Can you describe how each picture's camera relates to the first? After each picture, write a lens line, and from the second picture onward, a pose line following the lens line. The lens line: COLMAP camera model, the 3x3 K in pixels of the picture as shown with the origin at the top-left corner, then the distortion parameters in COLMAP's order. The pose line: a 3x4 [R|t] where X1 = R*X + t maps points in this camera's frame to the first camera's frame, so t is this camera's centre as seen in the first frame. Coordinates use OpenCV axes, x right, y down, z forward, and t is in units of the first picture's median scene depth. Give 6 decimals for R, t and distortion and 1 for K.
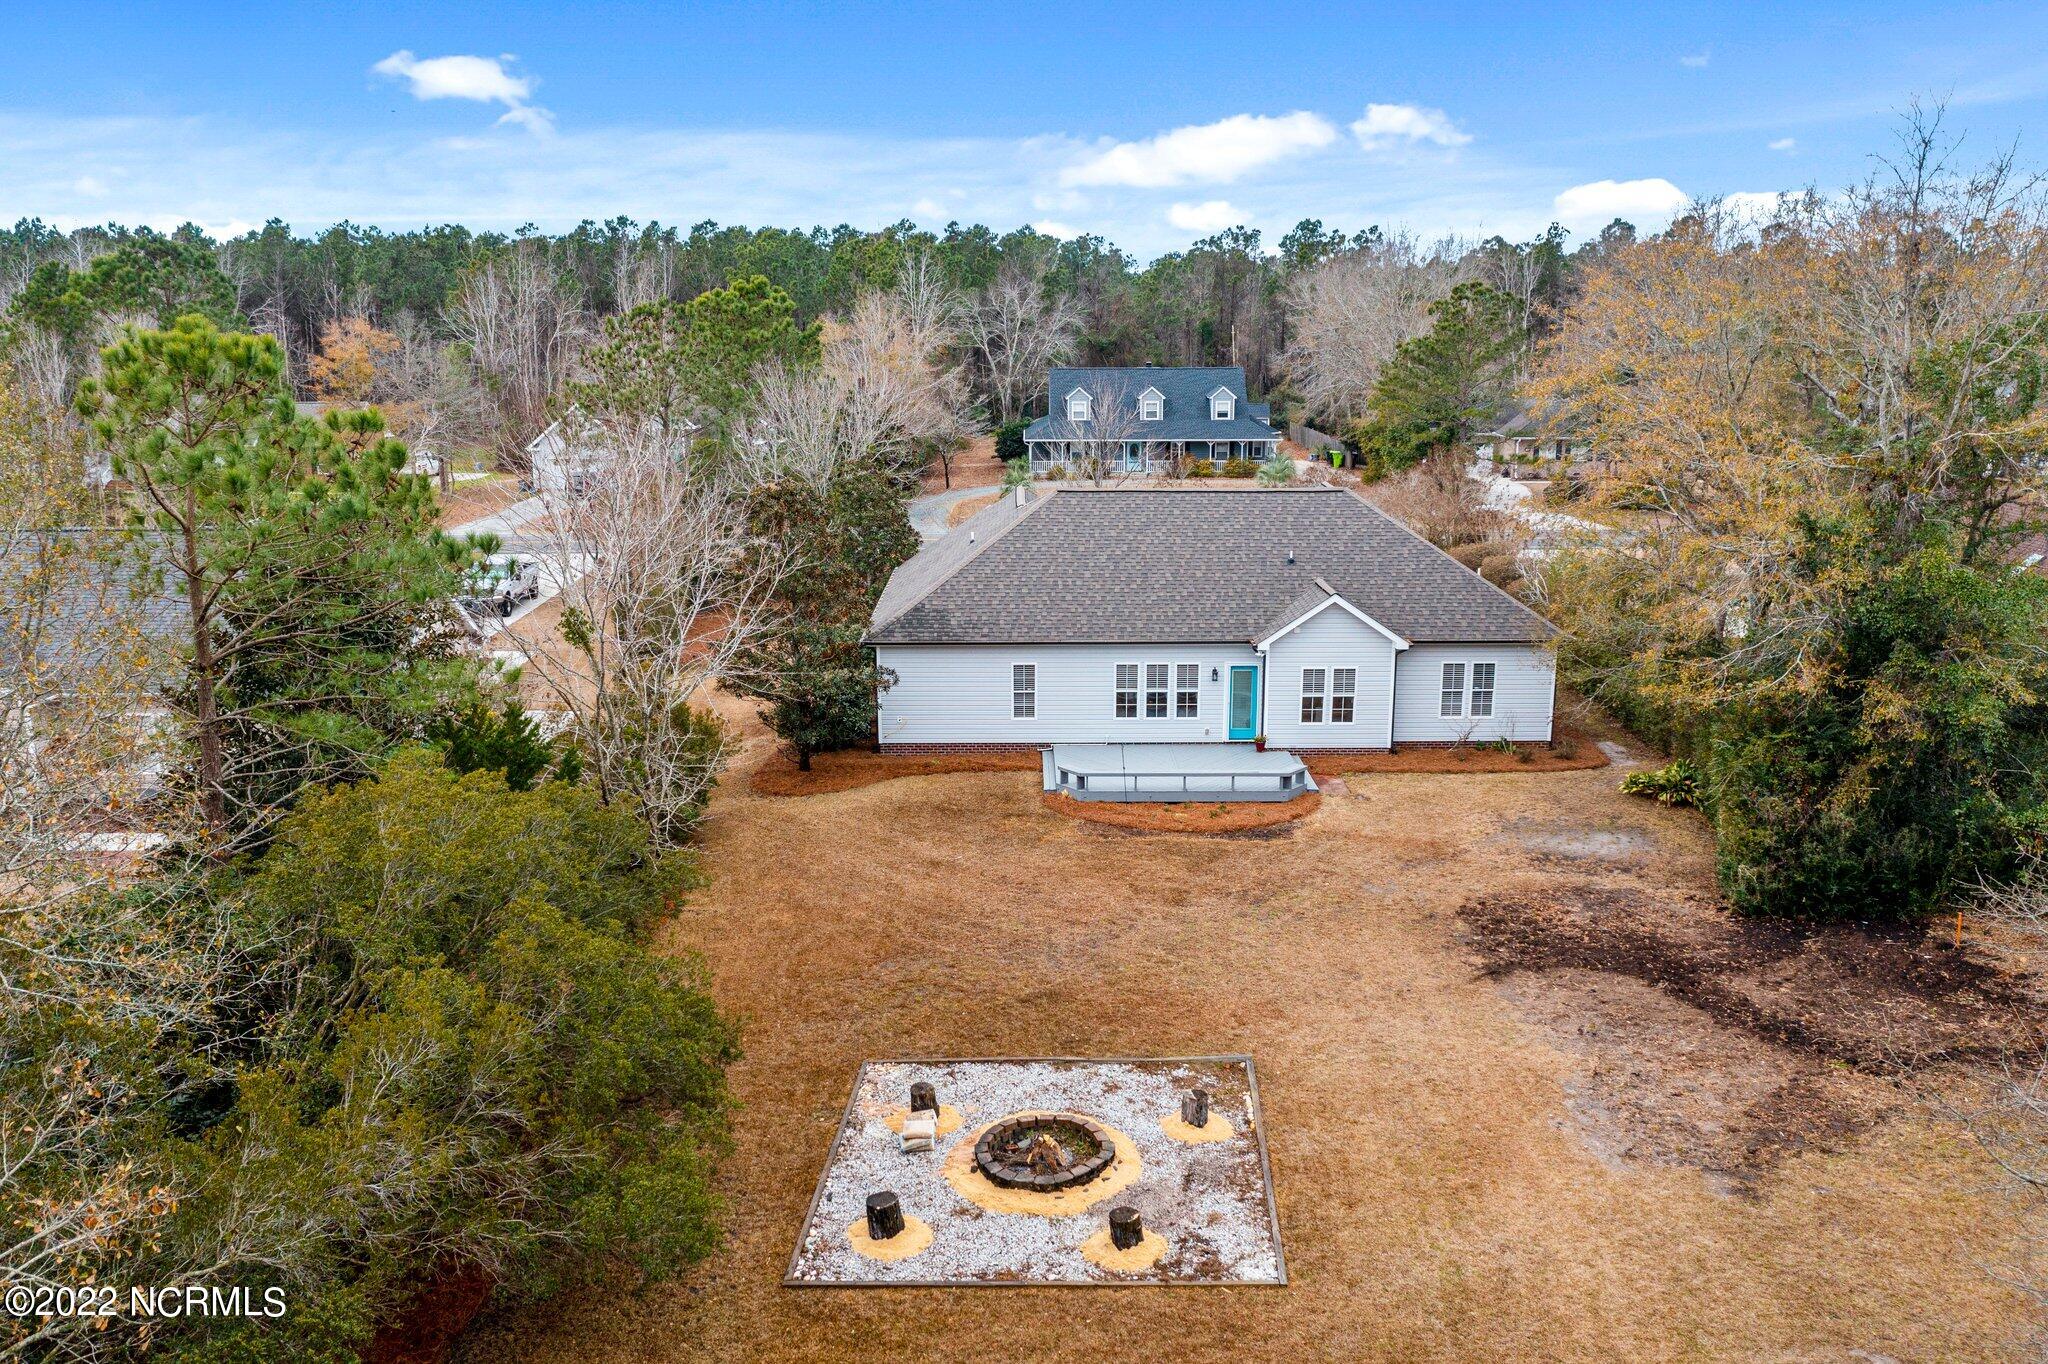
lens RADIAL K [[1620.9, 0, 1024.0], [0, 1620.9, 682.0], [0, 0, 1]] dist [-0.002044, -0.000362]
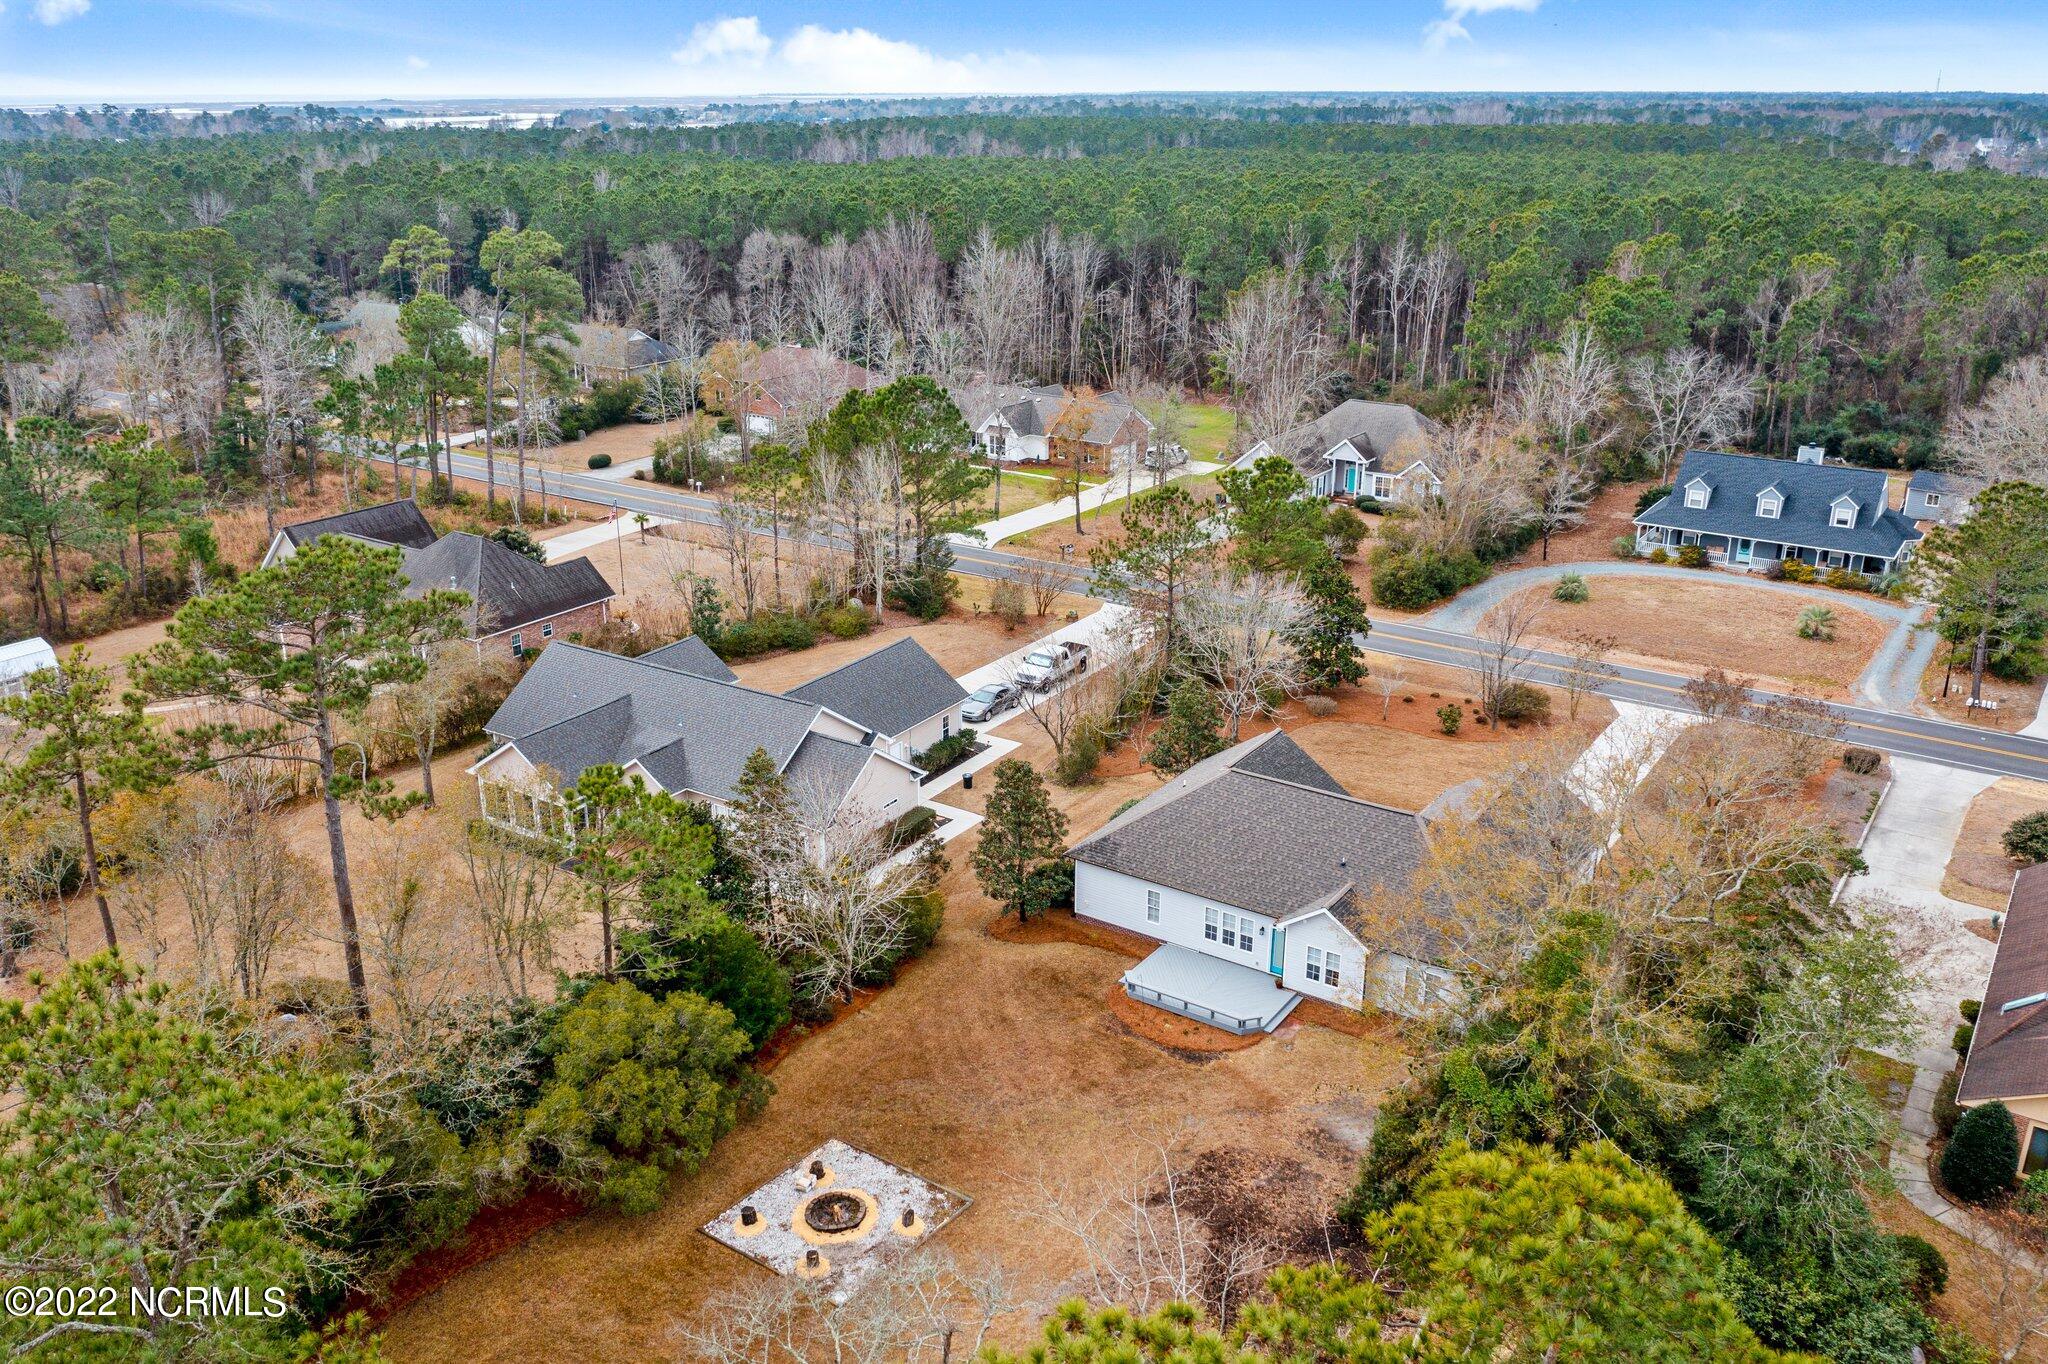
lens RADIAL K [[1639.5, 0, 1024.0], [0, 1639.5, 682.0], [0, 0, 1]] dist [-0.009196, 0.001634]
pose [[0.828630, 0.193625, -0.525245, 0.690234], [-0.127588, 0.978906, 0.159577, -0.446352], [0.545064, -0.065215, 0.835854, -0.384426]]
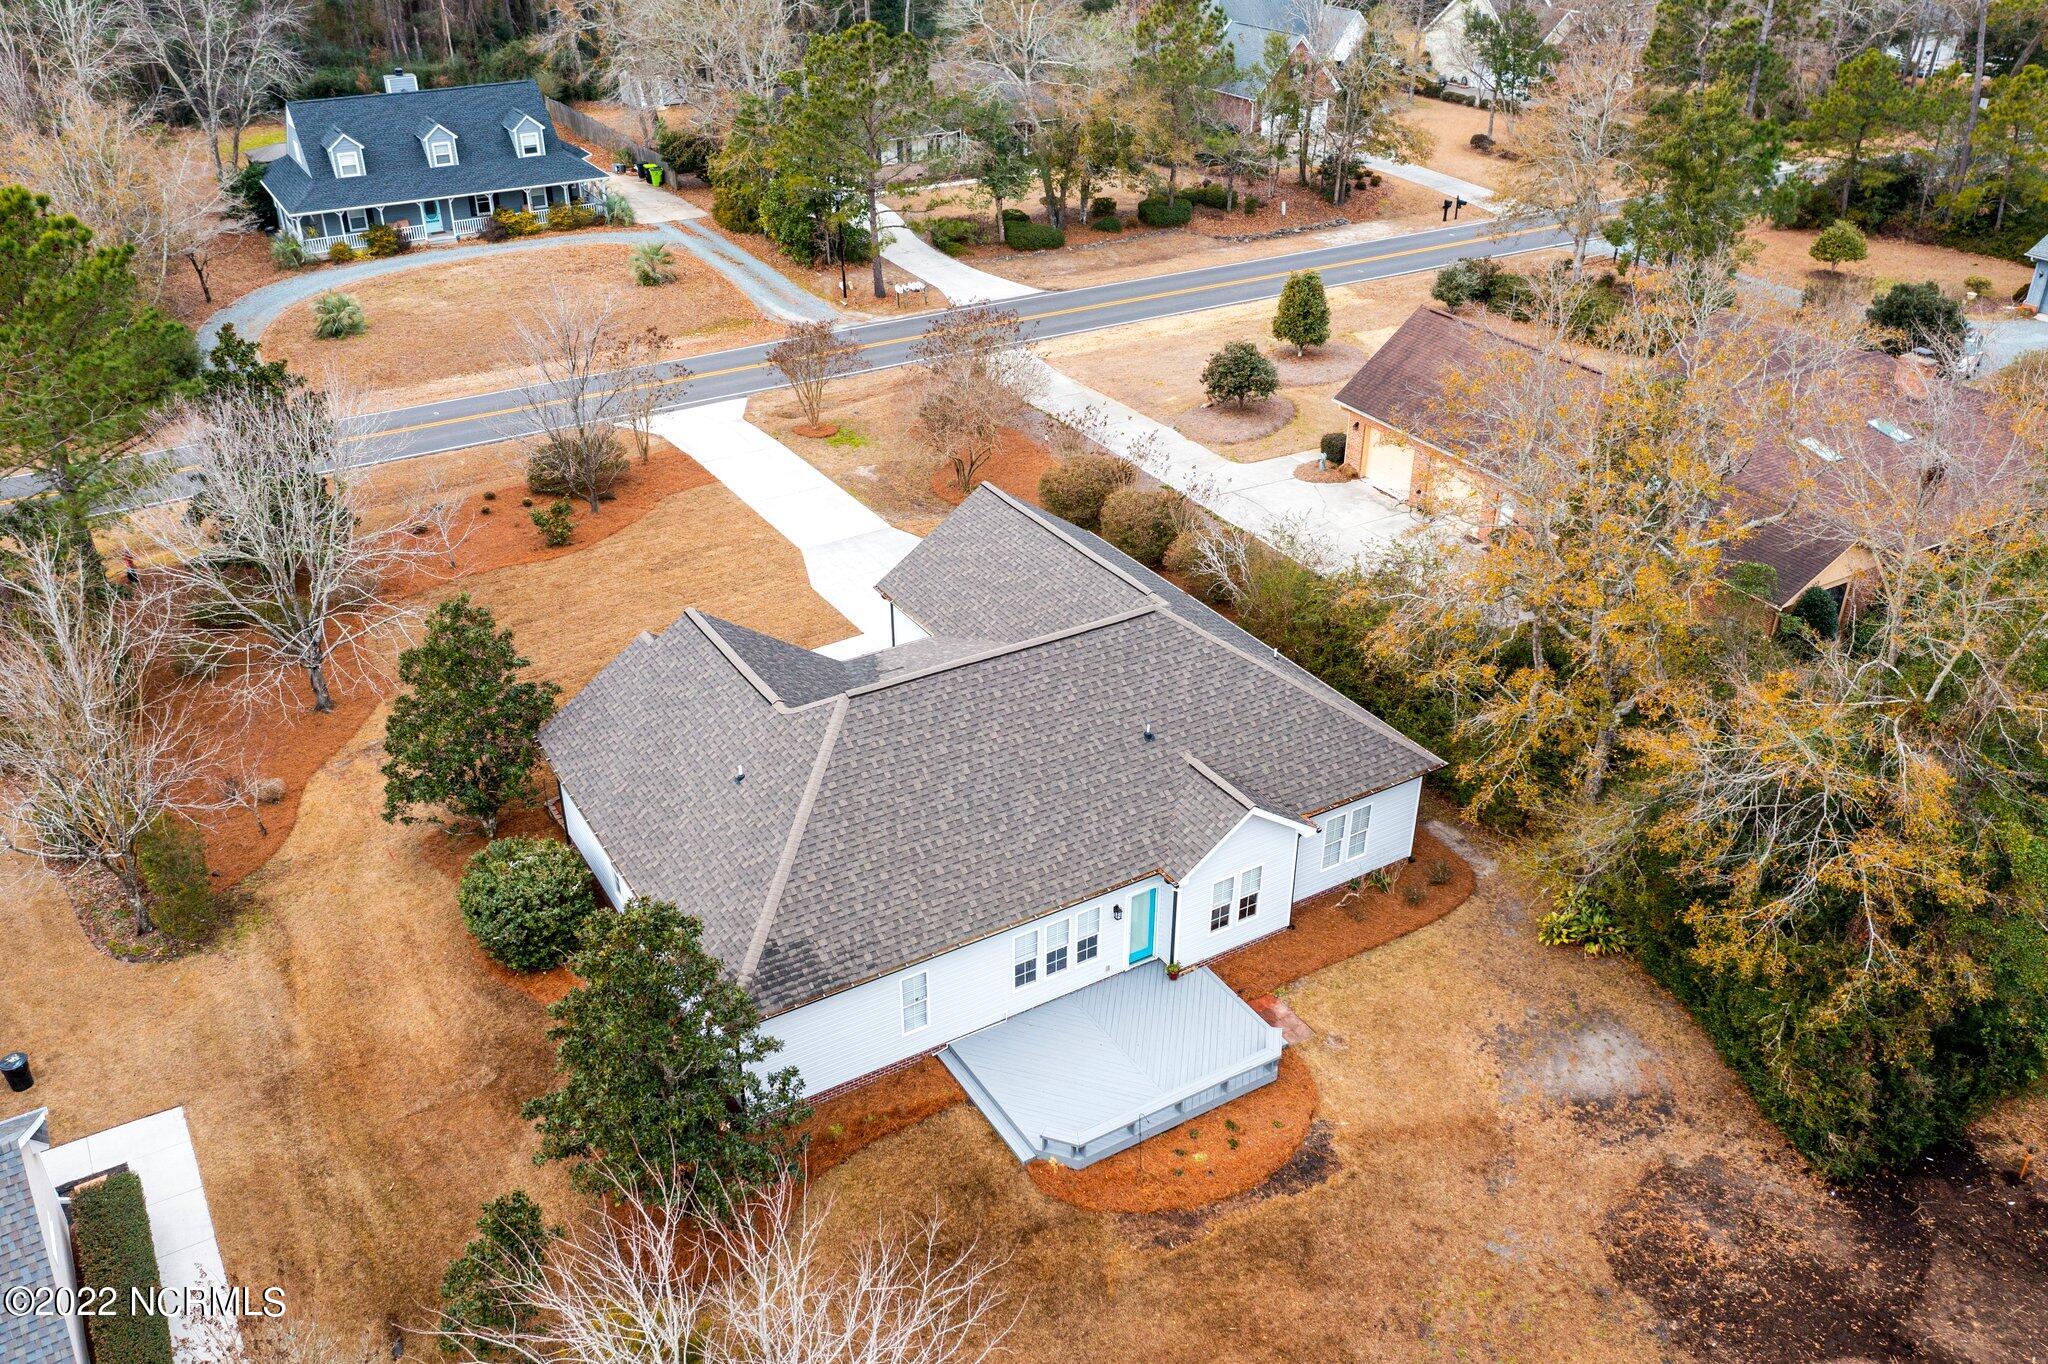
lens RADIAL K [[1632.2, 0, 1024.0], [0, 1632.2, 682.0], [0, 0, 1]] dist [-0.014776, -0.000684]
pose [[0.857361, -0.250439, 0.449680, -0.274316], [0.109835, 0.942542, 0.315517, -0.388602], [-0.502860, -0.221122, 0.835606, 0.340944]]
